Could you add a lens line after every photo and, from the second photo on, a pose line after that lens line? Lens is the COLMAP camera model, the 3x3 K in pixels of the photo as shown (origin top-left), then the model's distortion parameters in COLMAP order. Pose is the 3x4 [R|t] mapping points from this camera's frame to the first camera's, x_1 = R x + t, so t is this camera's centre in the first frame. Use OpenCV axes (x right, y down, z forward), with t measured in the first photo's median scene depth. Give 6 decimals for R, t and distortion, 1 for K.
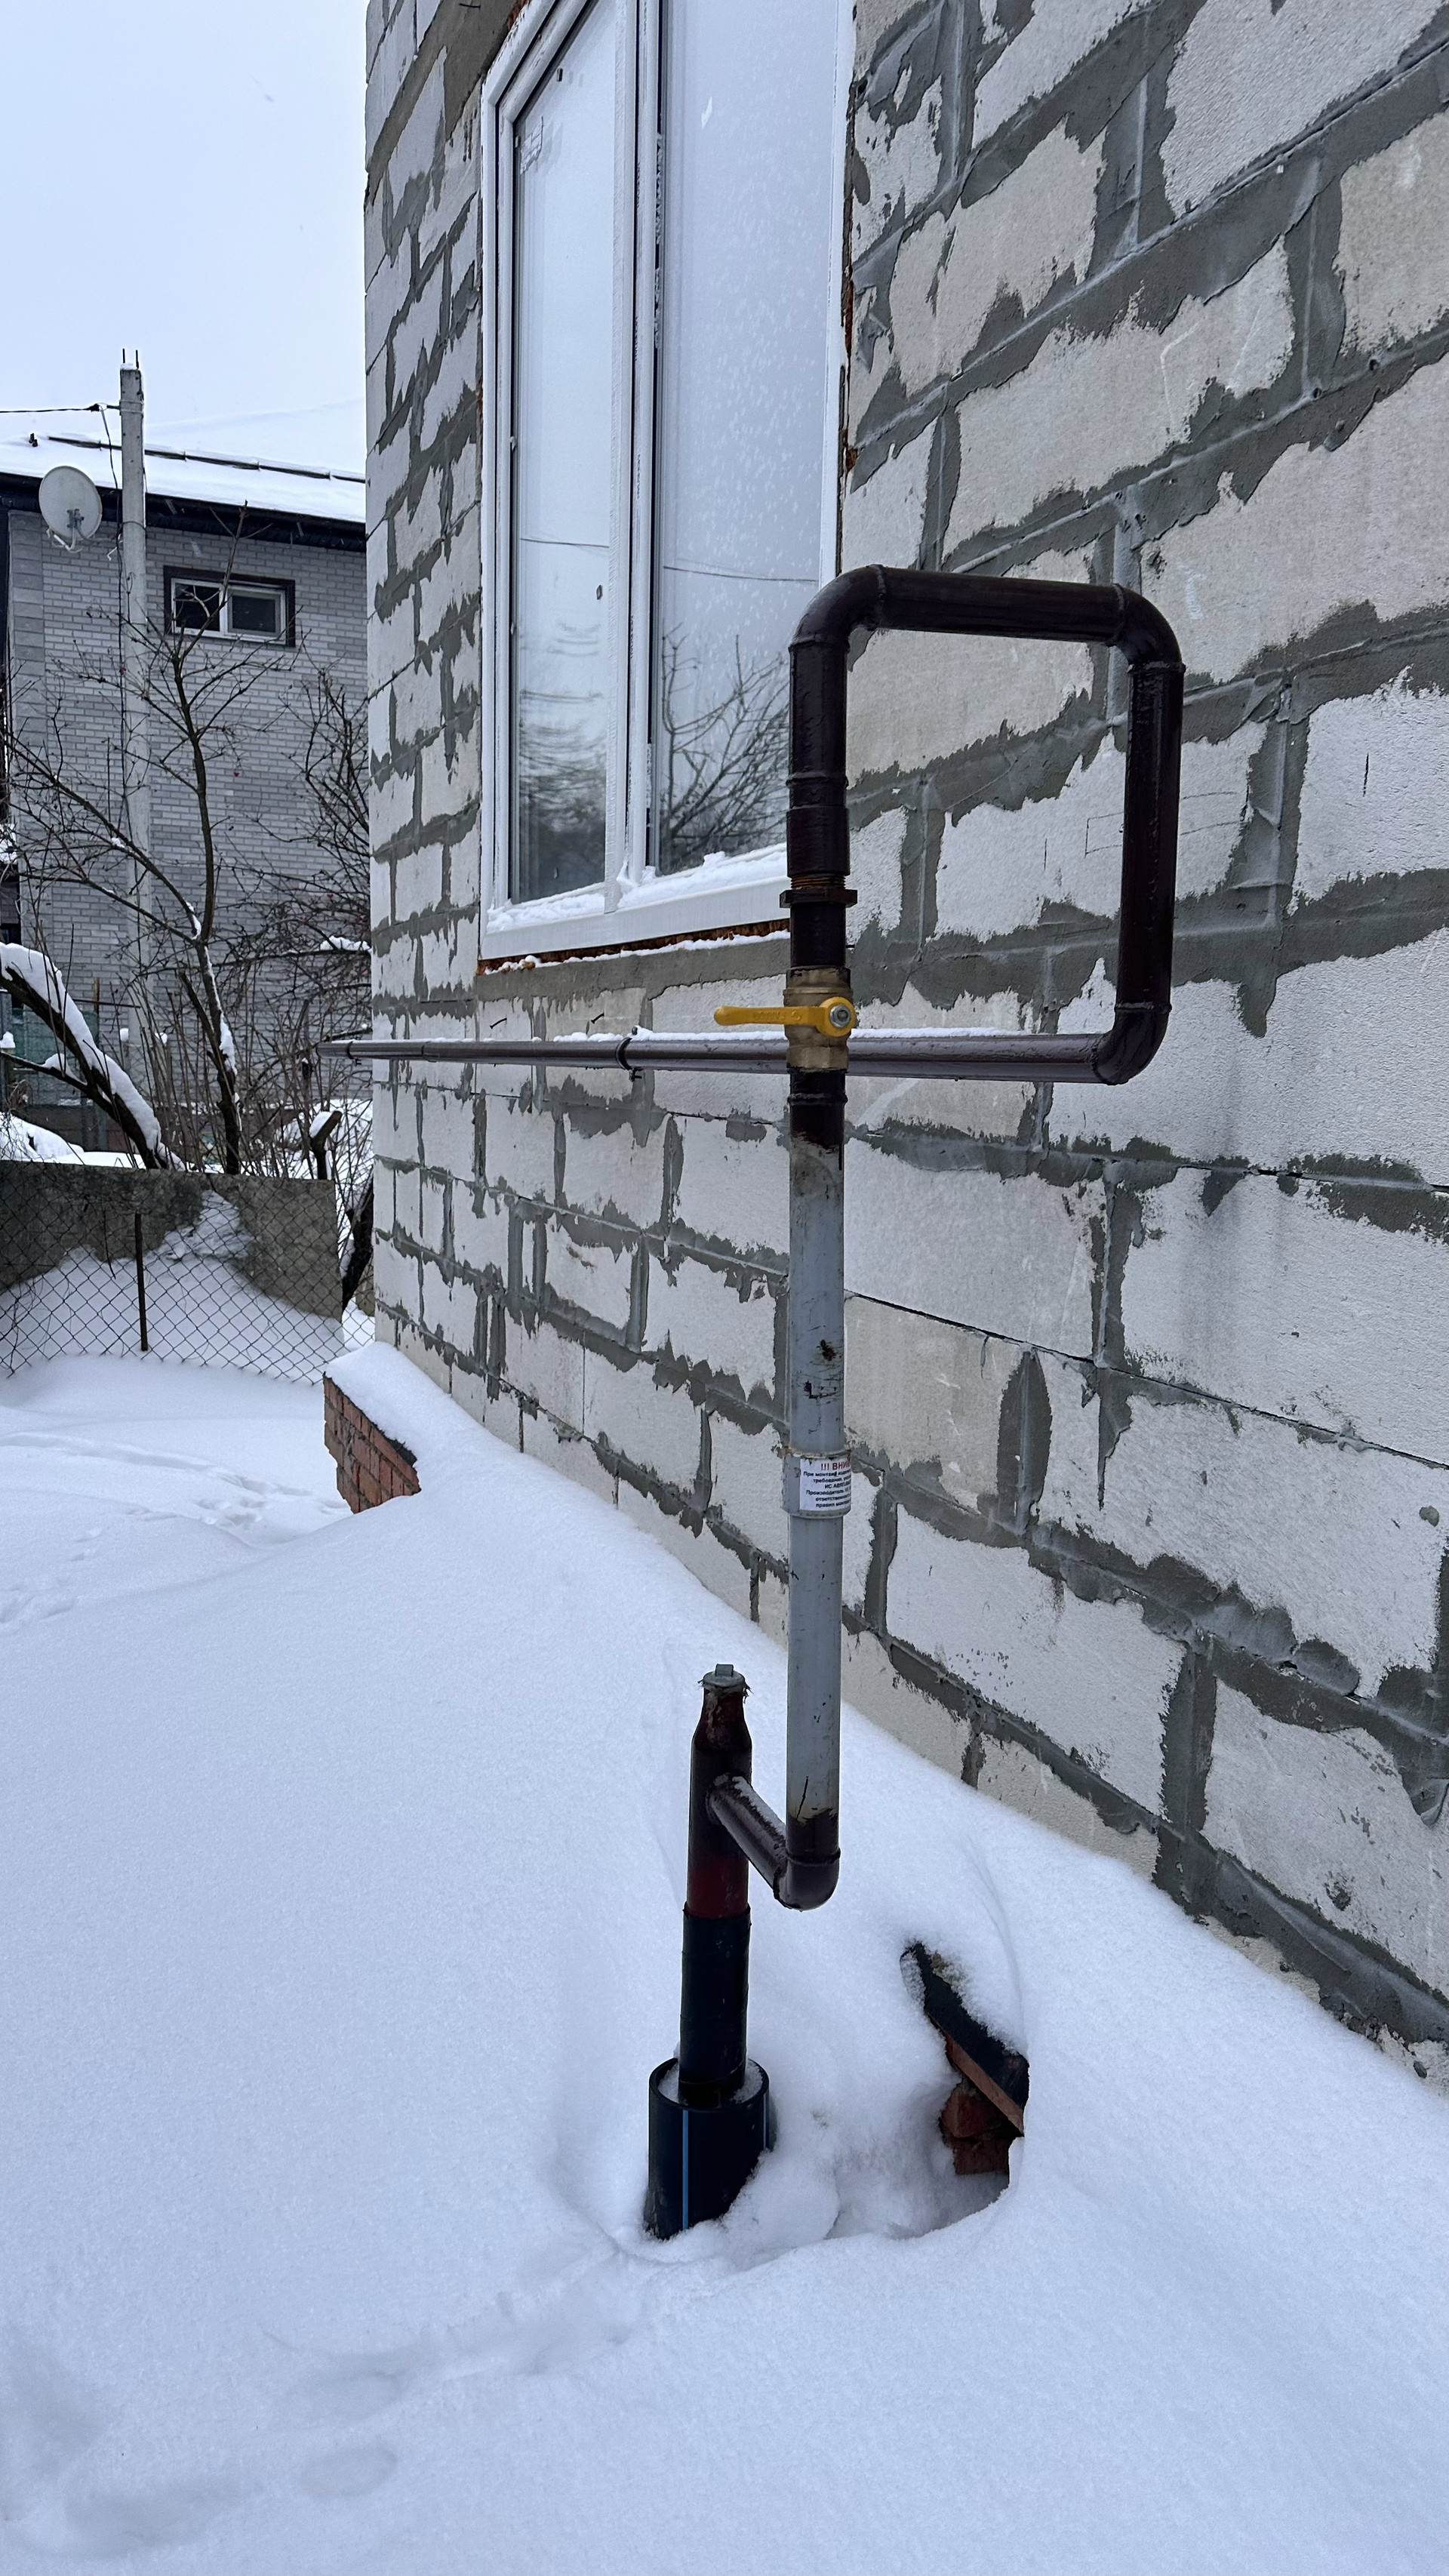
lens RADIAL K [[1795.9, 0, 729.0], [0, 1795.9, 1297.4], [0, 0, 1]] dist [0.055939, -0.080032]
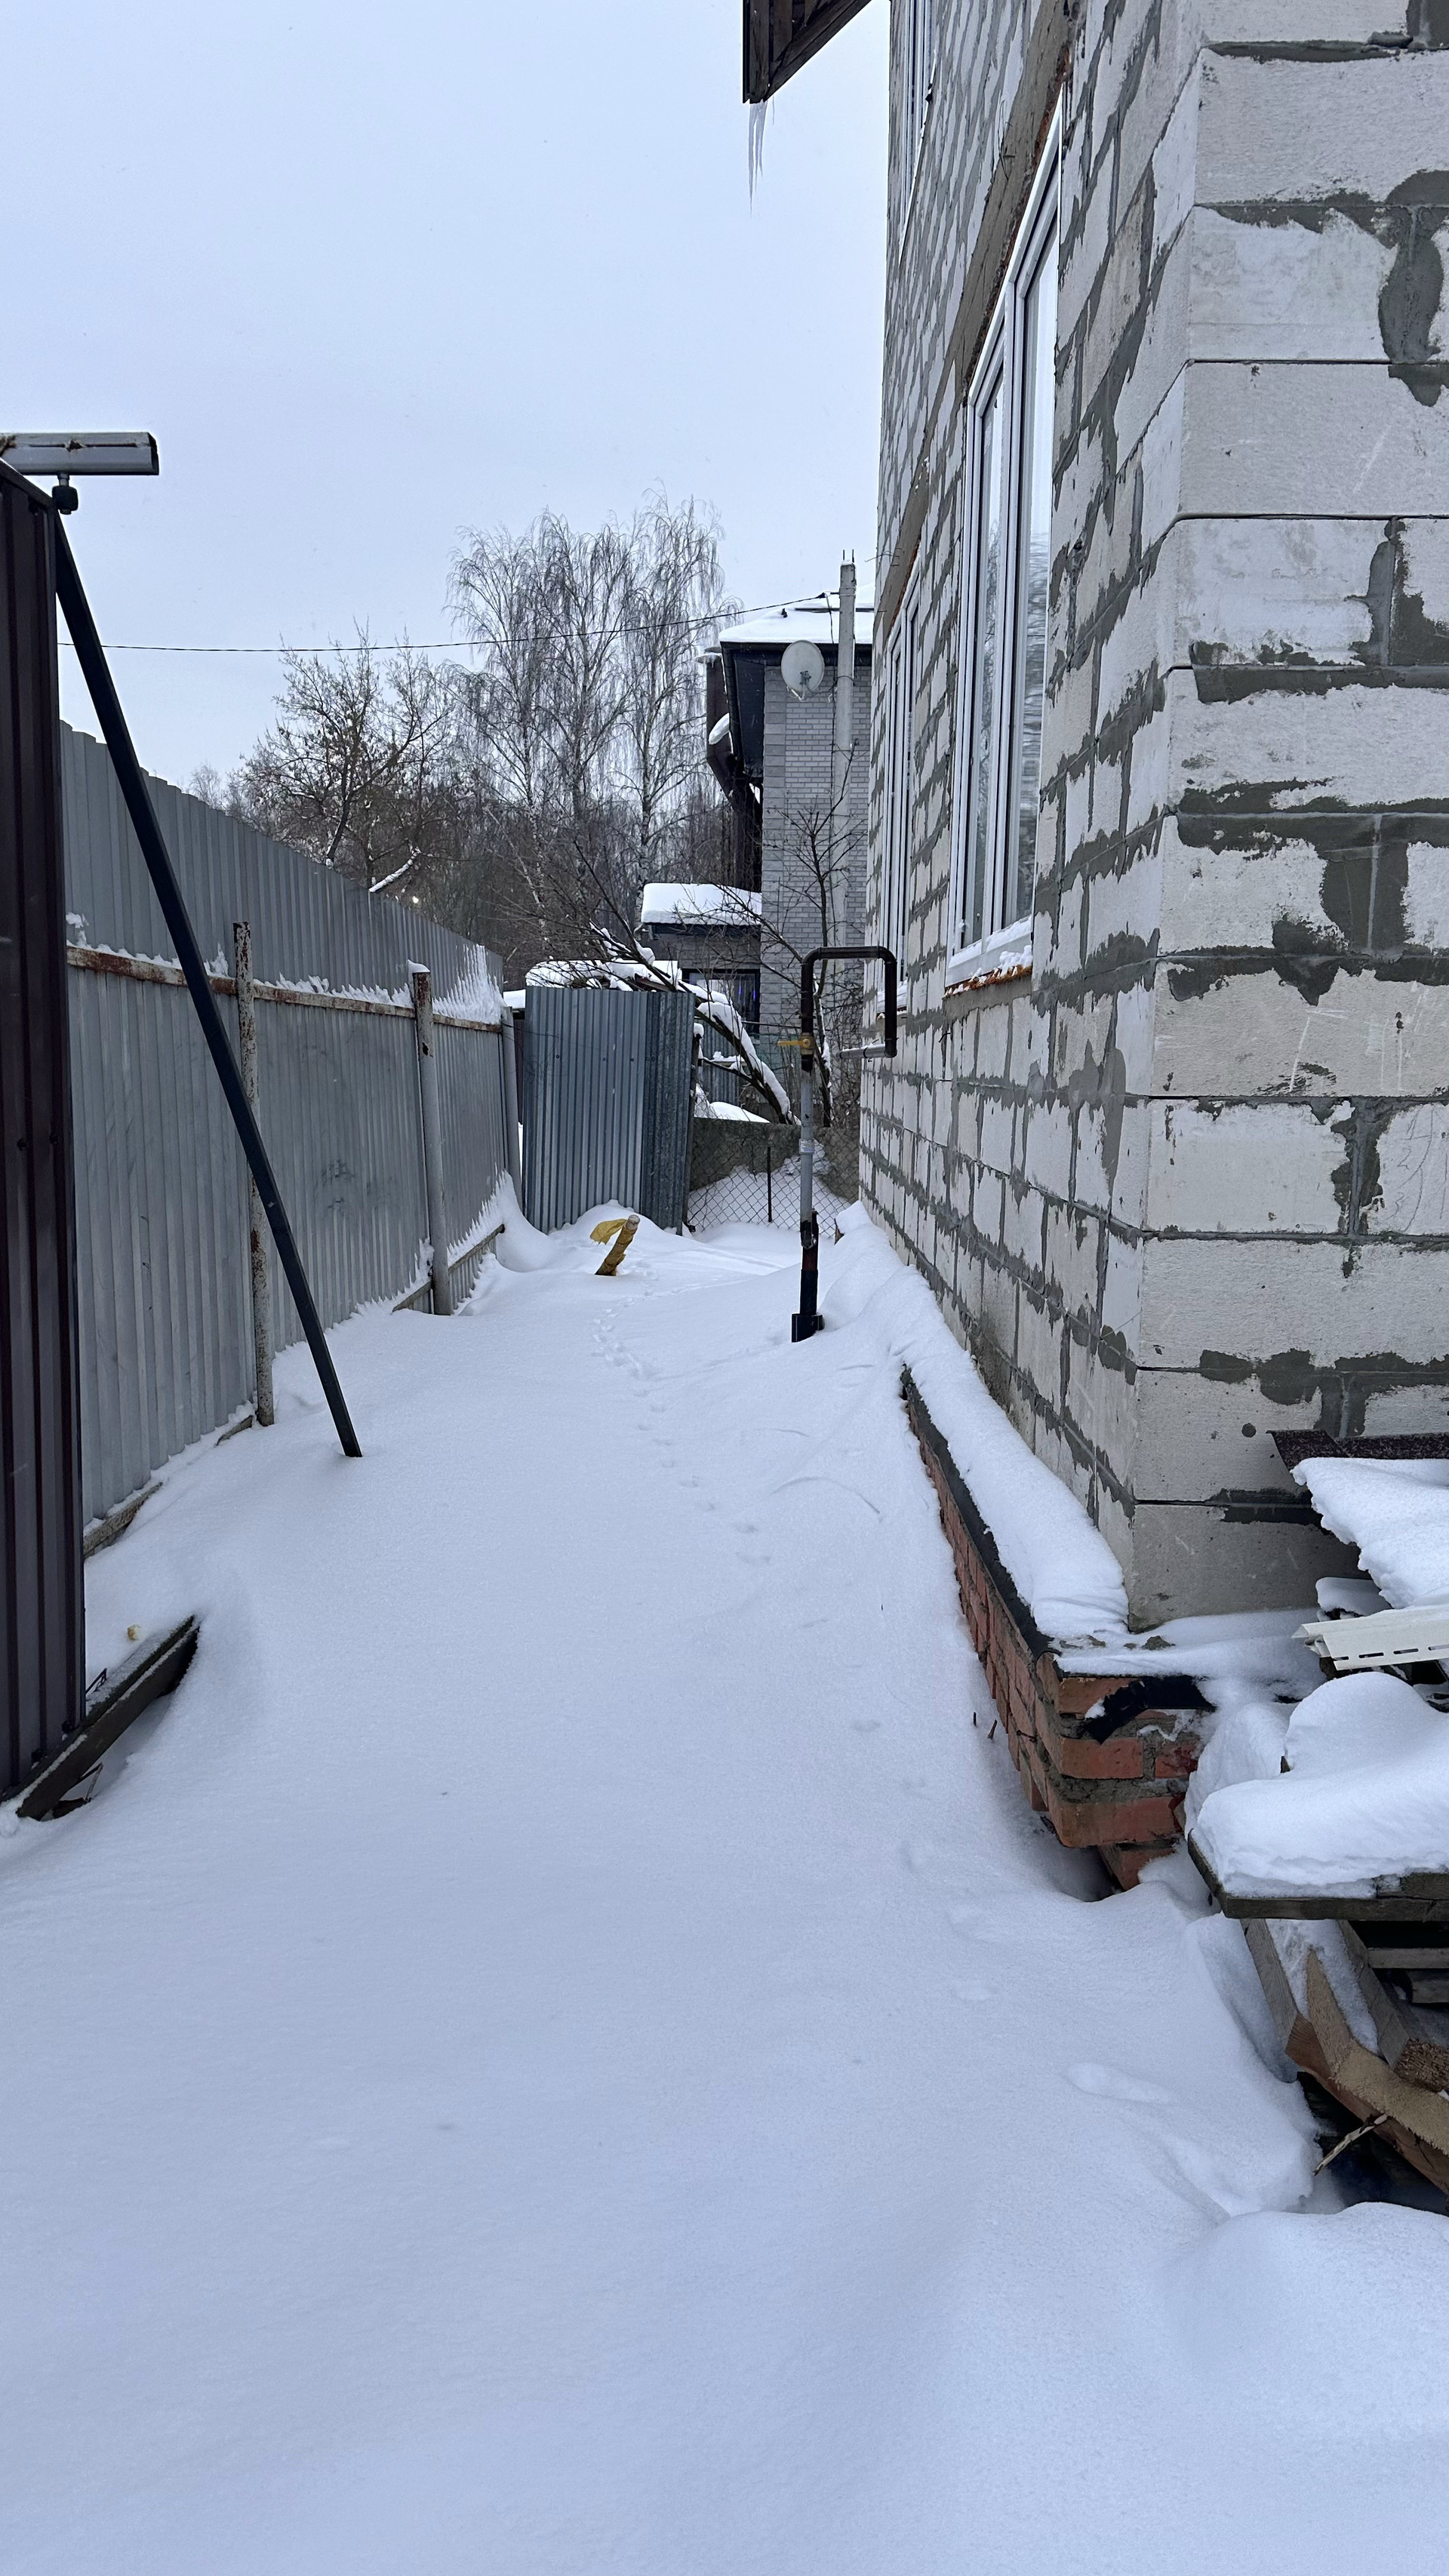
lens RADIAL K [[1795.9, 0, 715.0], [0, 1795.9, 1306.9], [0, 0, 1]] dist [0.055939, -0.080032]
pose [[0.915824, 0.042177, -0.399358, 0.336195], [-0.042505, 0.999064, 0.008040, 0.096919], [0.399323, 0.009611, 0.916760, -0.655188]]
